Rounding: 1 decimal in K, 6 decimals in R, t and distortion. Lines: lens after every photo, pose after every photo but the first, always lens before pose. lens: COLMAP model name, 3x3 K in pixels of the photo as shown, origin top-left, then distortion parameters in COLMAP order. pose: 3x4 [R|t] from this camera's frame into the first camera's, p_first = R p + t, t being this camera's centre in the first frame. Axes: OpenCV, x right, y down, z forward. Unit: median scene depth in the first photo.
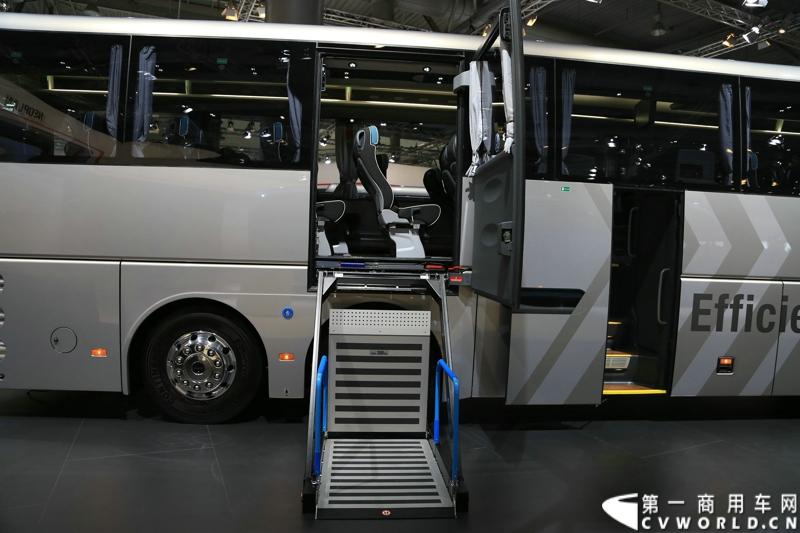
lens RADIAL K [[545.4, 0, 400.0], [0, 545.4, 266.5], [0, 0, 1]] dist [-0.112792, 0.057342]
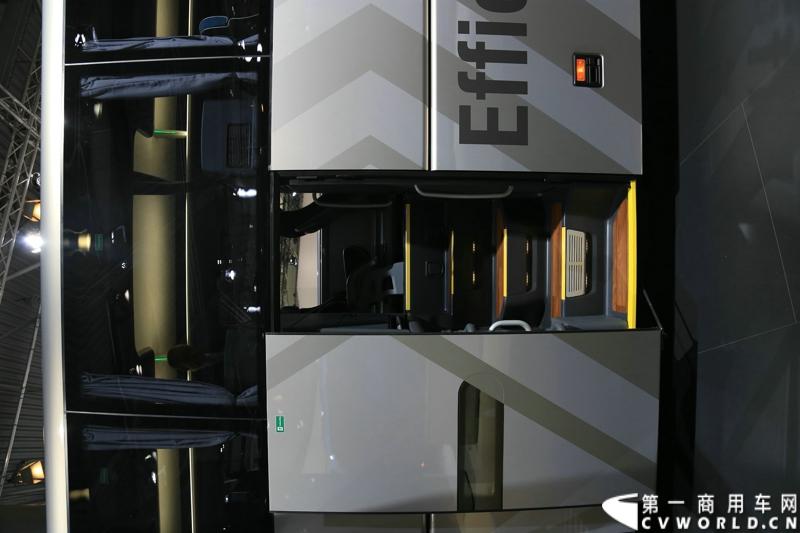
lens RADIAL K [[545.4, 0, 400.0], [0, 545.4, 266.5], [0, 0, 1]] dist [-0.112792, 0.057342]
pose [[-0.030579, -0.994618, -0.098998, 0.479607], [0.999474, -0.029355, -0.013789, -0.005881], [0.010809, -0.099368, 0.994992, 0.427846]]
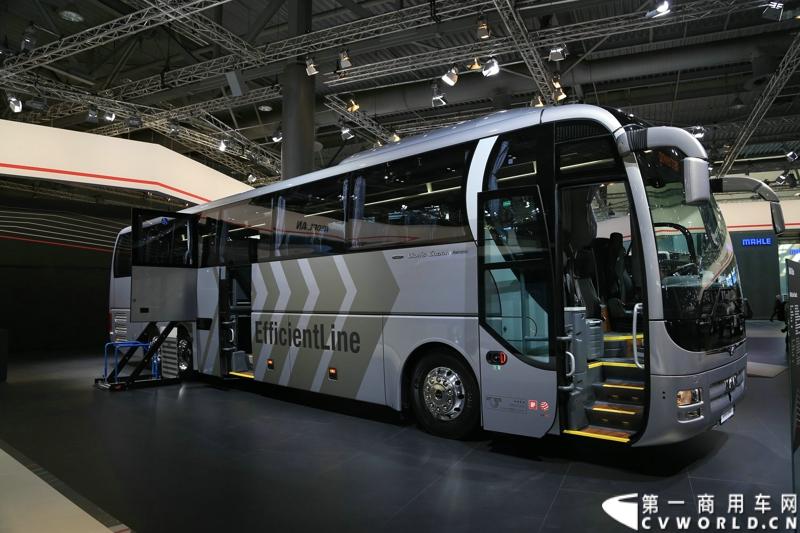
lens RADIAL K [[545.4, 0, 400.0], [0, 545.4, 266.5], [0, 0, 1]] dist [-0.112792, 0.057342]
pose [[0.634649, -0.088609, -0.767704, 2.242259], [0.008500, 0.994145, -0.107718, 0.067339], [0.772754, 0.061838, 0.631686, 0.212495]]
